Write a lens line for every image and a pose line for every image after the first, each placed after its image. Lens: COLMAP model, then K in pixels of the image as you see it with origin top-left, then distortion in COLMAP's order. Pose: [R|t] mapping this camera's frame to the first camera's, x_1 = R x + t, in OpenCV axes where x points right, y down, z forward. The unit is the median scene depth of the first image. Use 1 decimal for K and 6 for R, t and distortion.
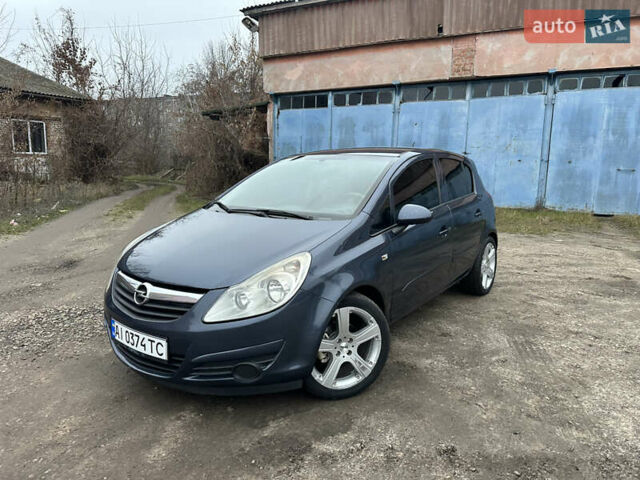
lens RADIAL K [[449.5, 0, 320.2], [0, 449.5, 238.0], [0, 0, 1]] dist [0.056763, -0.070496]
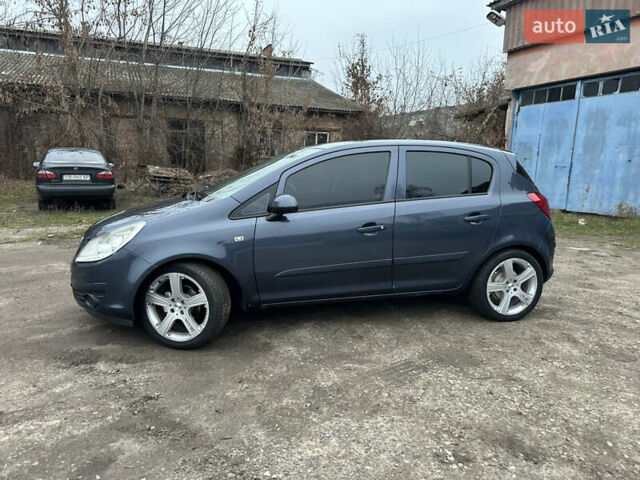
lens RADIAL K [[450.3, 0, 316.5], [0, 450.3, 242.3], [0, 0, 1]] dist [0.038795, -0.047455]
pose [[0.779648, 0.111248, -0.616258, 0.243637], [-0.112907, 0.992938, 0.036405, -0.002619], [0.615956, 0.041196, 0.786703, 0.064073]]
